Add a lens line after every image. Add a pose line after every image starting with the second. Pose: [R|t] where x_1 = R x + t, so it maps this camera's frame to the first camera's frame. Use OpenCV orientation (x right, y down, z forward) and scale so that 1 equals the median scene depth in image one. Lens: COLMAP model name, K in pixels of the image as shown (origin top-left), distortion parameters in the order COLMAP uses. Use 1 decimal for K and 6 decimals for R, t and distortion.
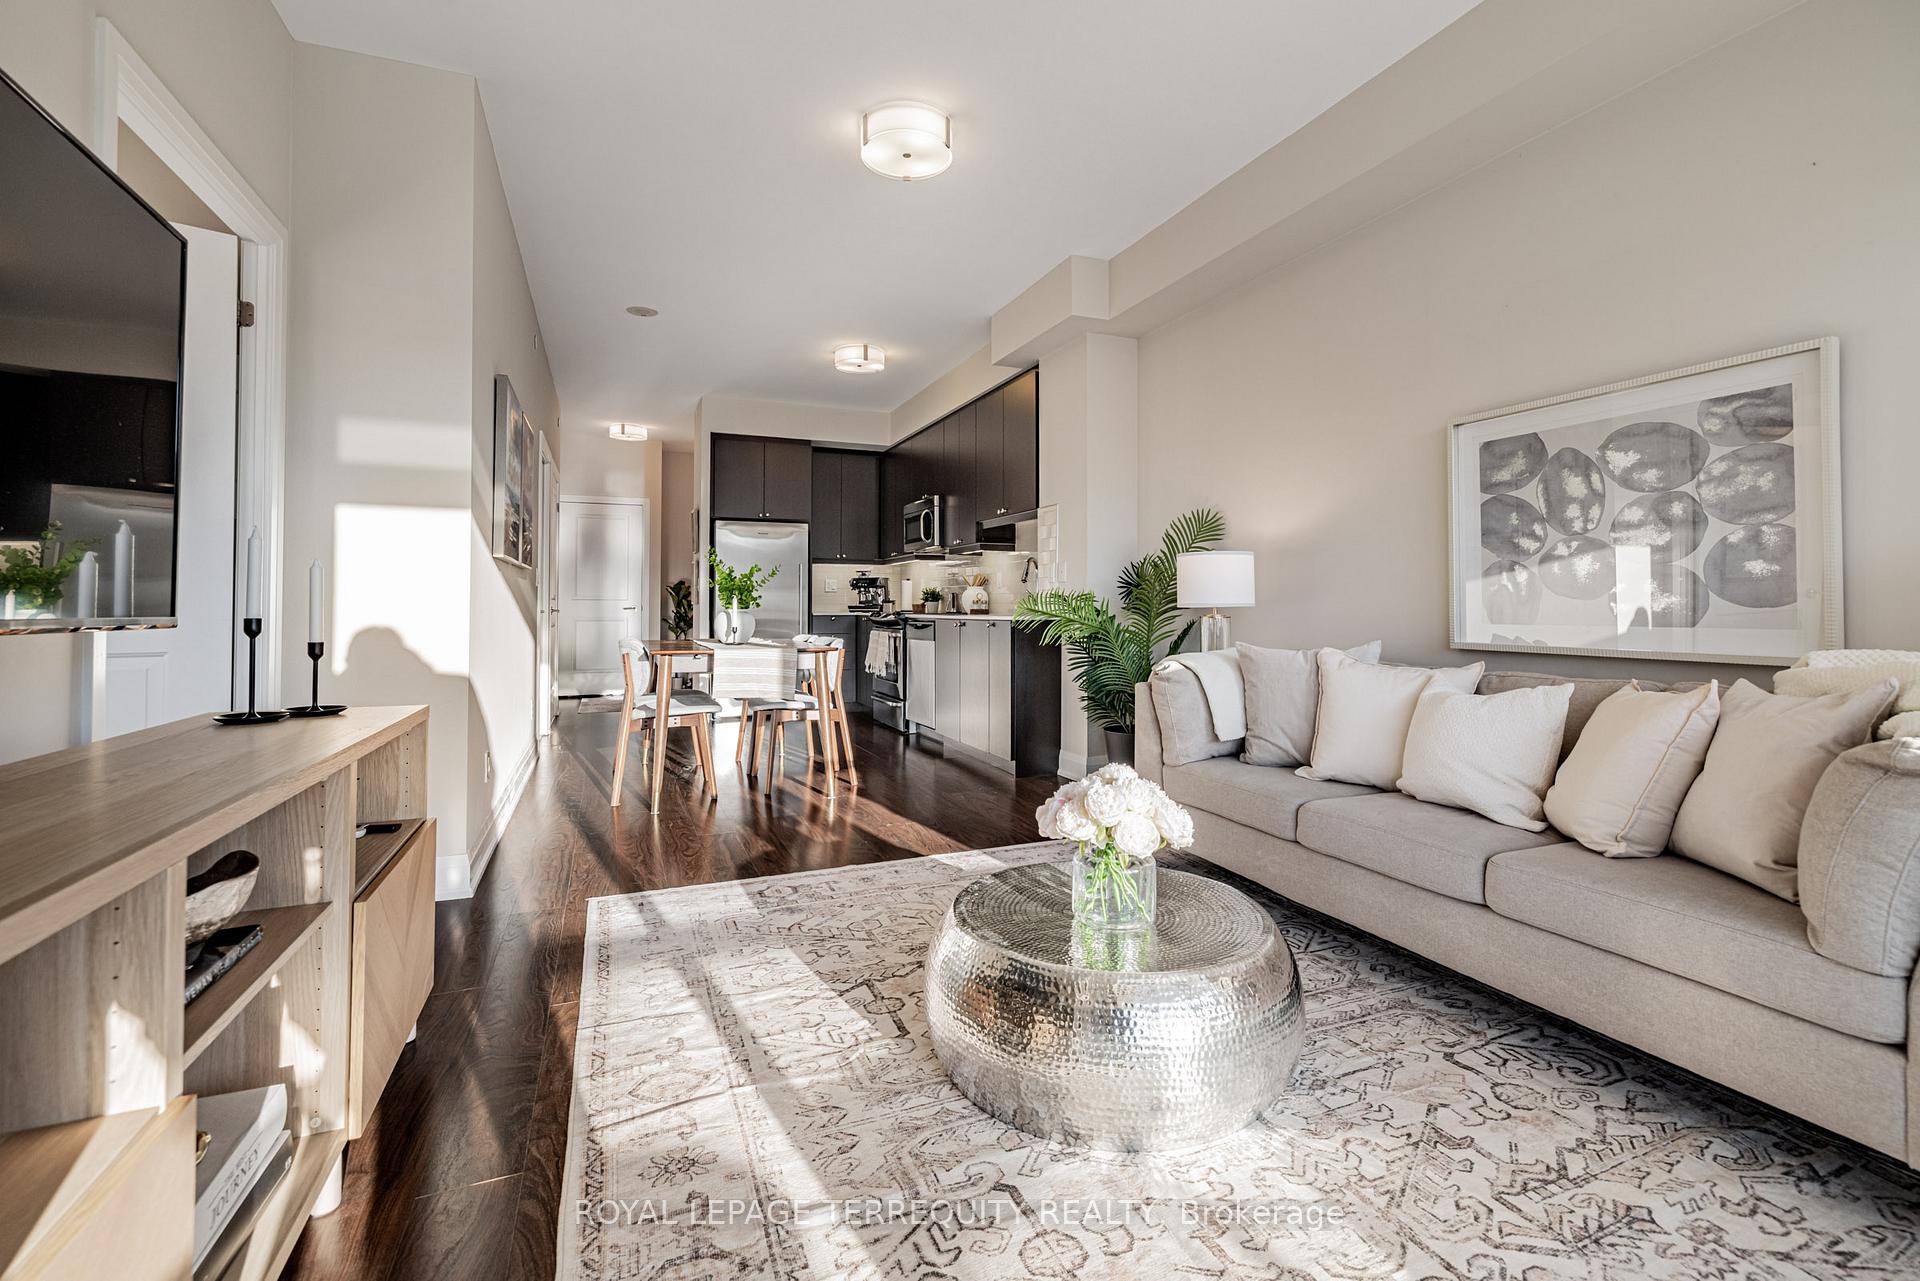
lens RADIAL K [[833.5, 0, 961.6], [0, 833.5, 597.2], [0, 0, 1]] dist [0.000258, 0.000091]
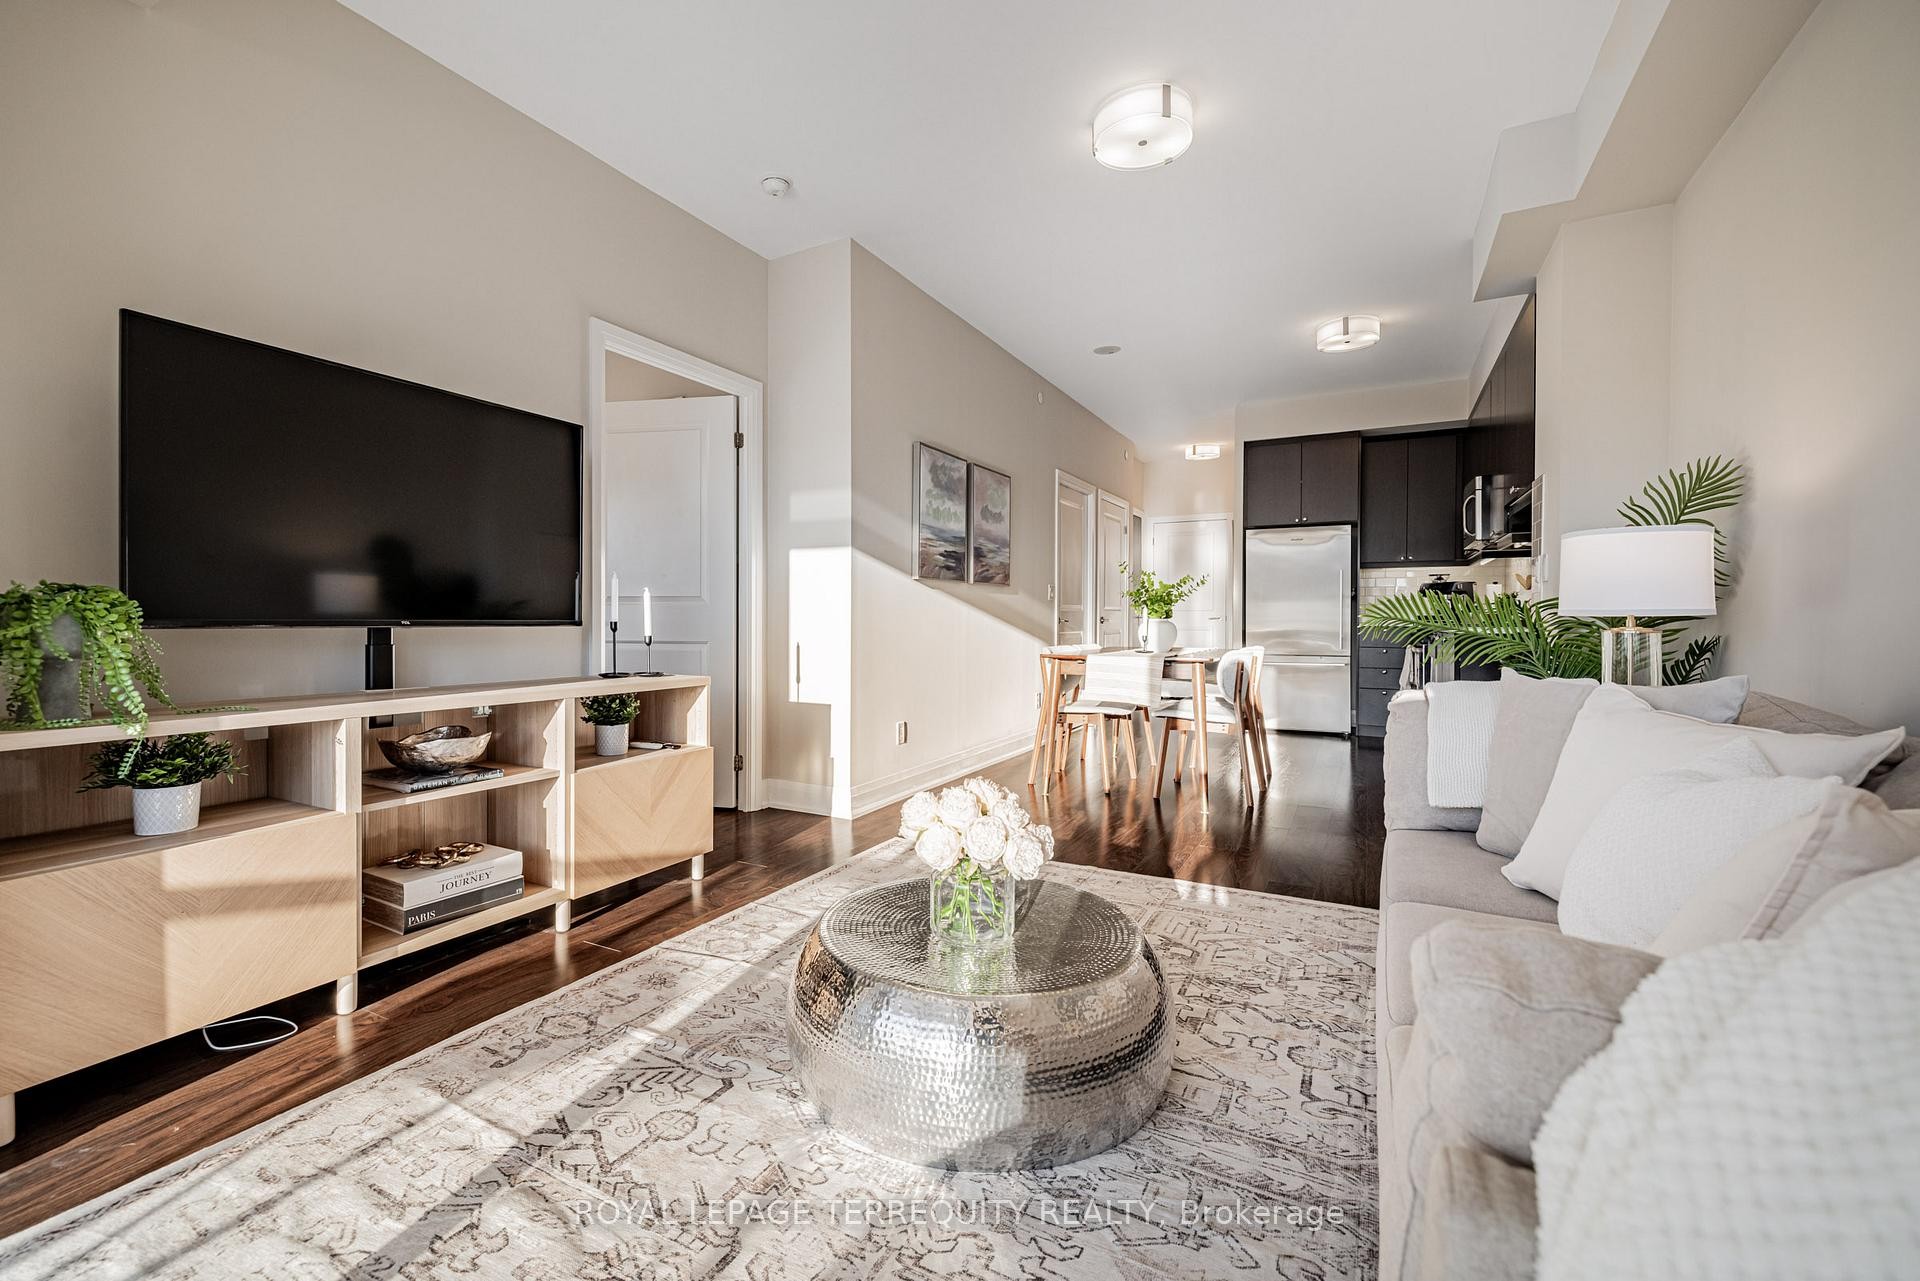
lens RADIAL K [[809.2, 0, 922.0], [0, 809.2, 628.4], [0, 0, 1]] dist [-0.000452, -0.000004]
pose [[0.624288, 0.011447, -0.781110, 0.571954], [0.007852, 0.999750, 0.020926, 0.005263], [0.781155, -0.019198, 0.624042, 0.240329]]
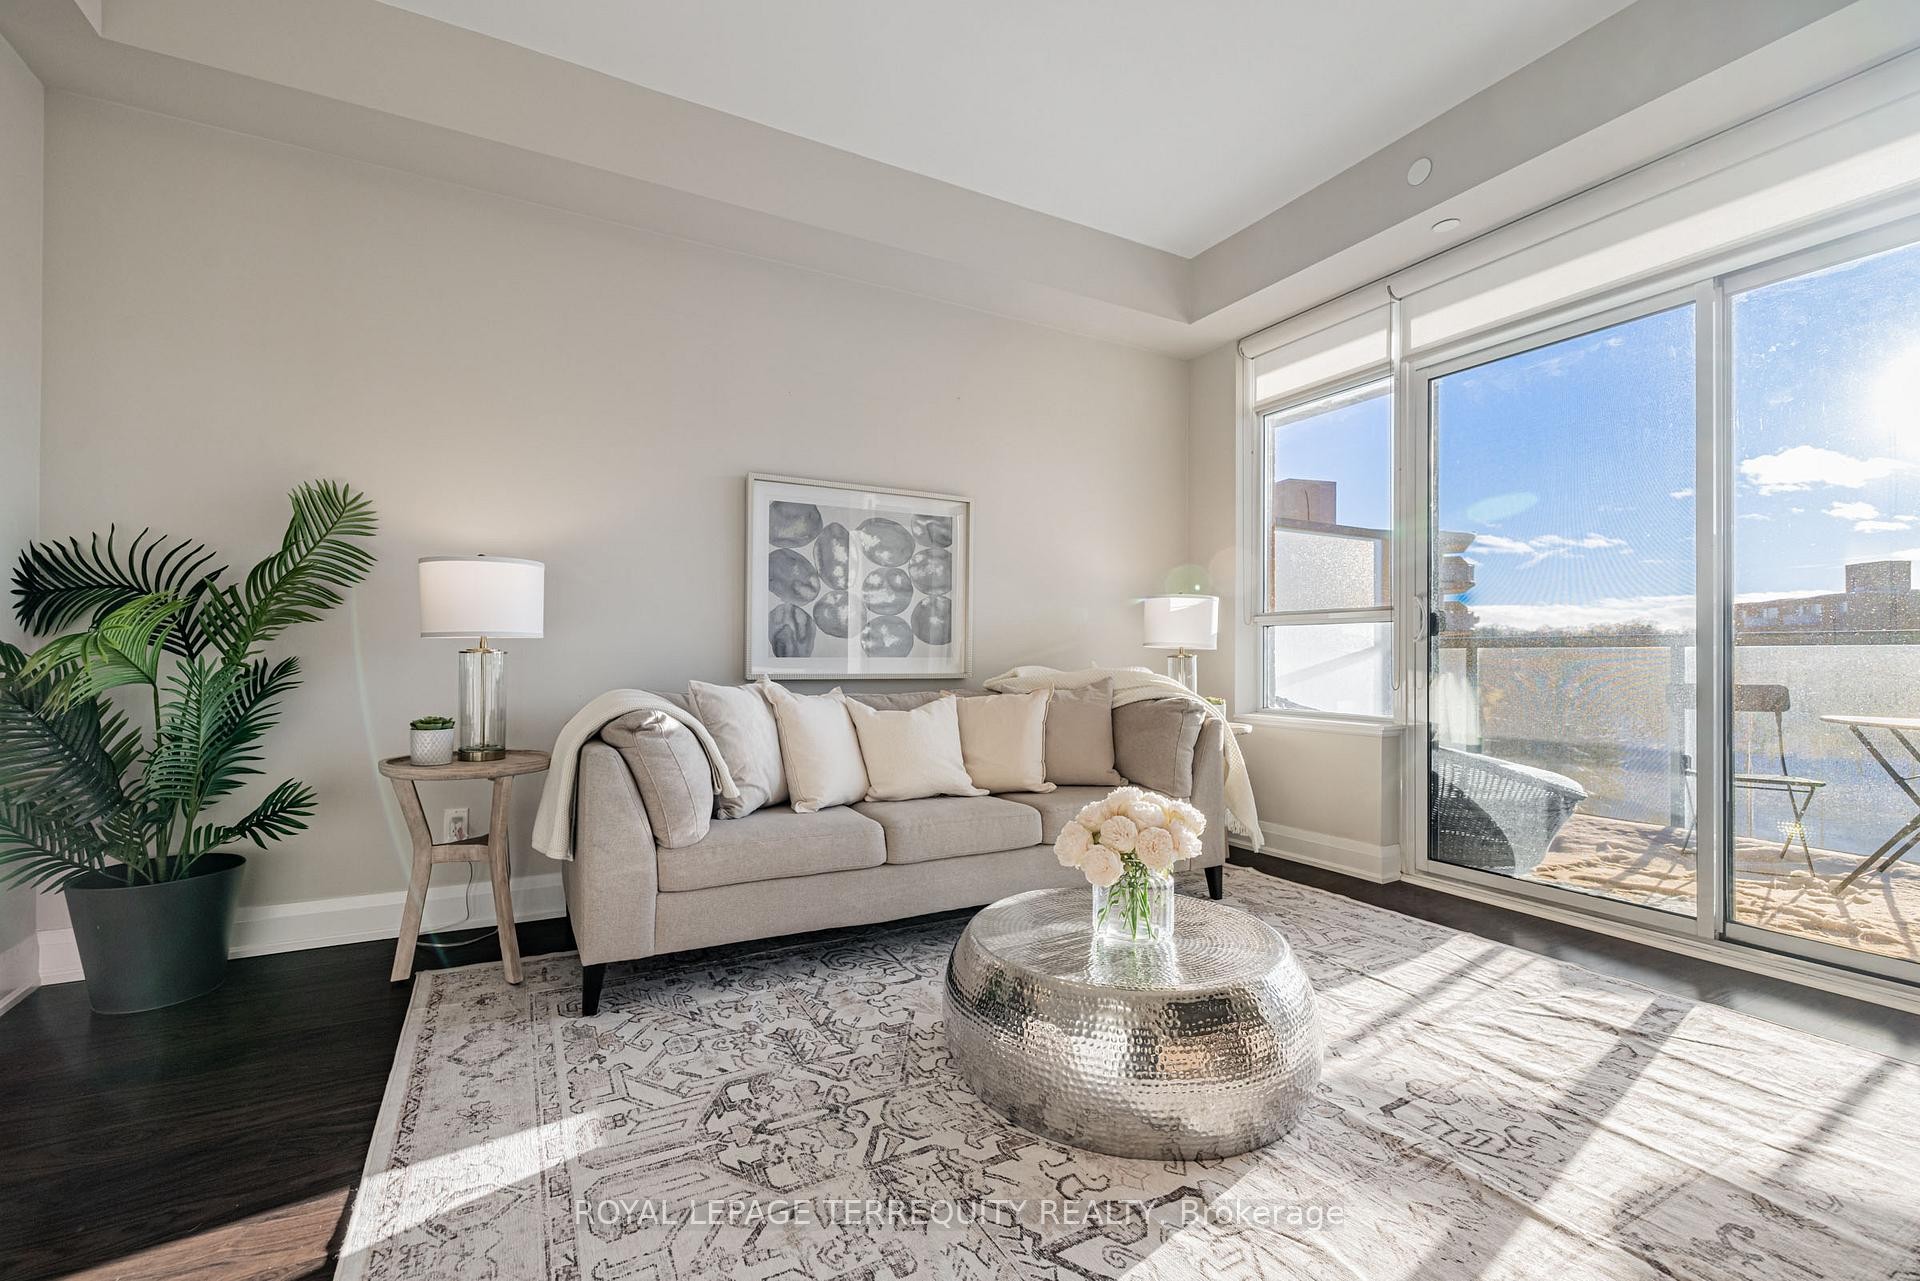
lens RADIAL K [[817.1, 0, 942.2], [0, 817.1, 647.7], [0, 0, 1]] dist [-0.000818, -0.000305]
pose [[-0.094408, 0.009672, 0.995487, -0.528645], [-0.015406, 0.999819, -0.011175, 0.027895], [-0.995414, -0.016392, -0.094242, 0.868983]]
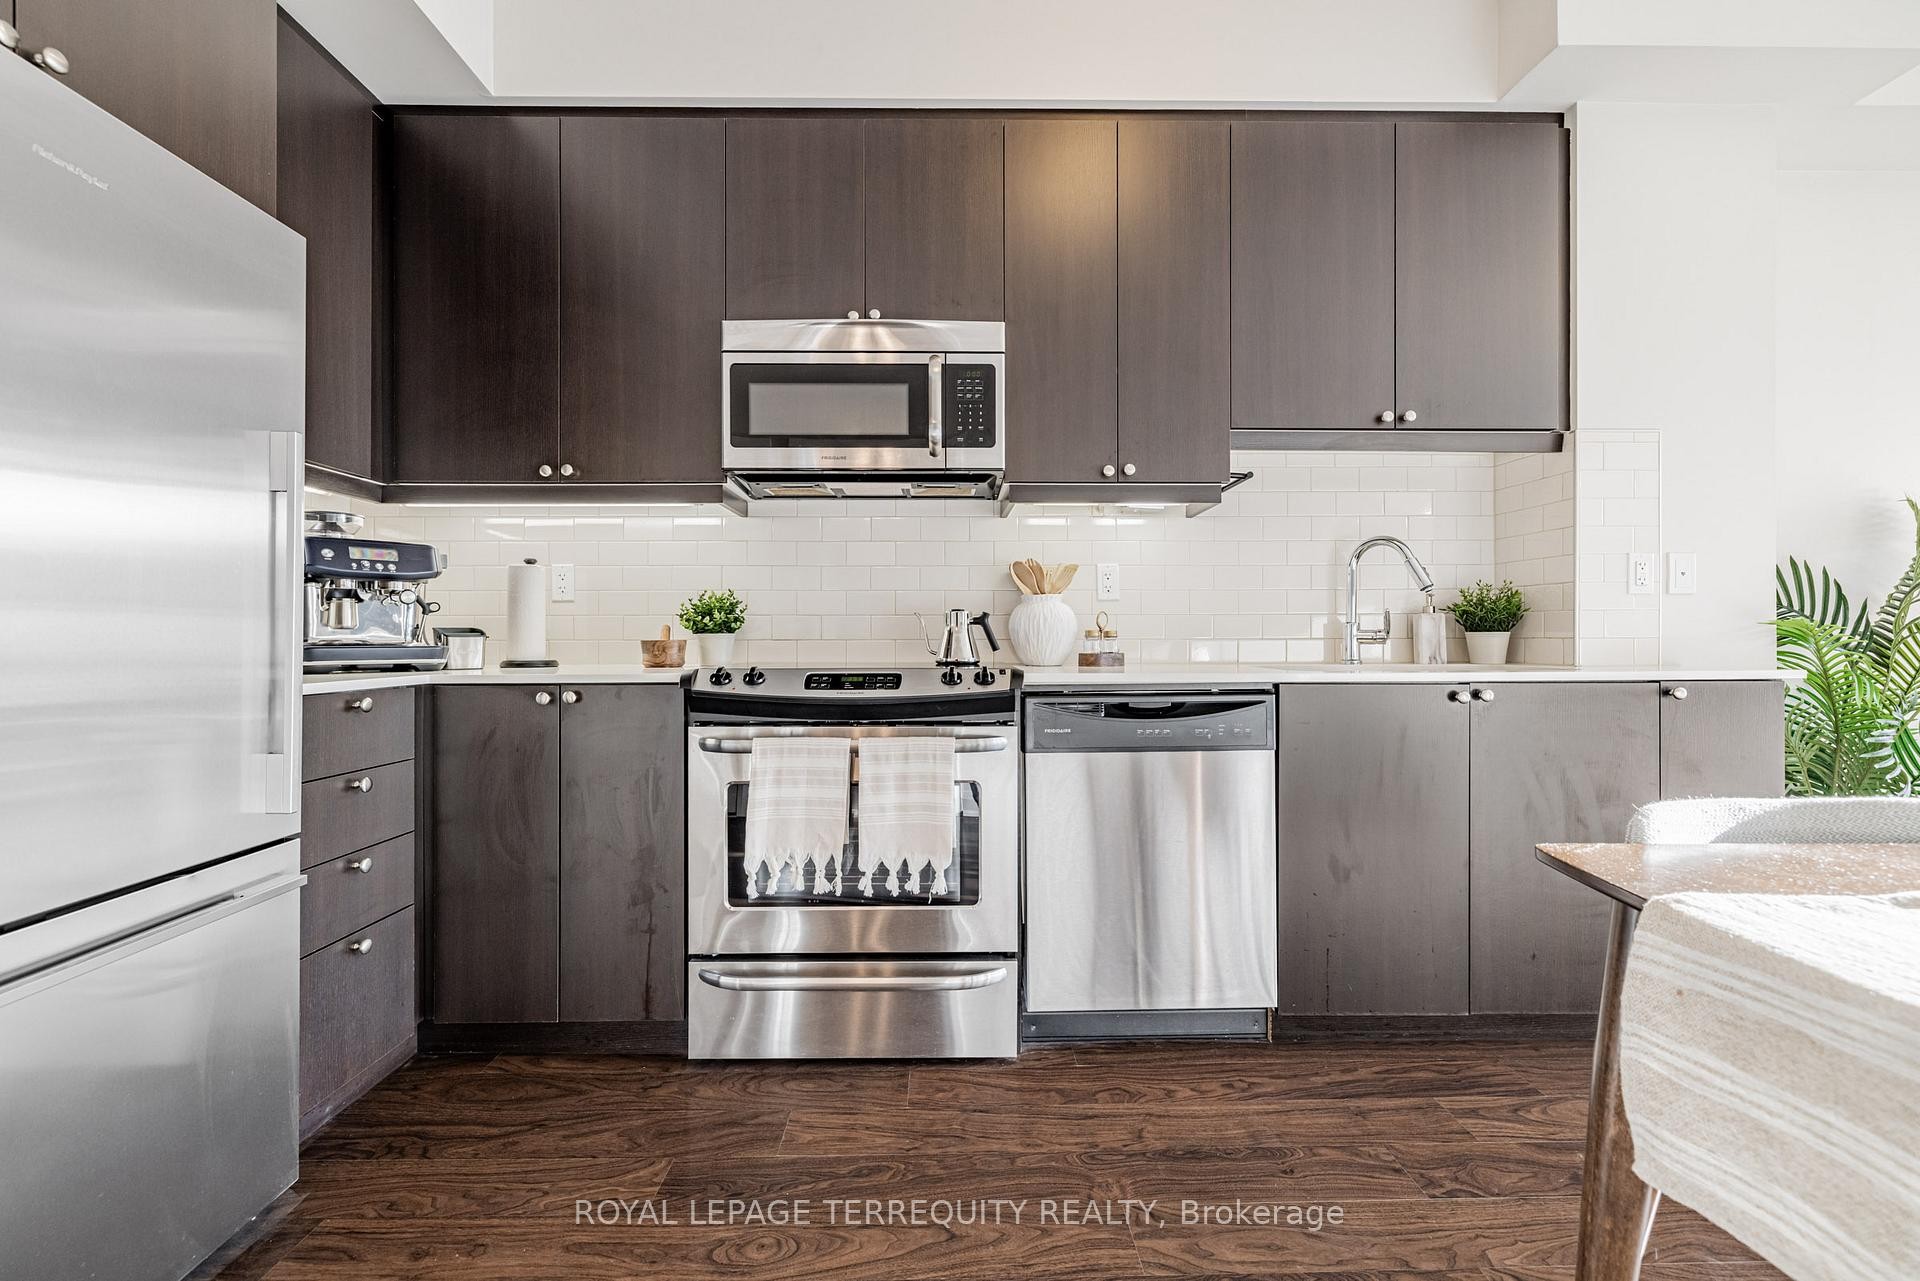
lens RADIAL K [[806.8, 0, 948.1], [0, 806.8, 637.3], [0, 0, 1]] dist [0.001432, -0.000024]
pose [[0.362991, 0.004081, 0.931784, -0.826761], [-0.012121, 0.999926, 0.000342, 0.014041], [-0.931714, -0.011418, 0.363014, 2.120553]]
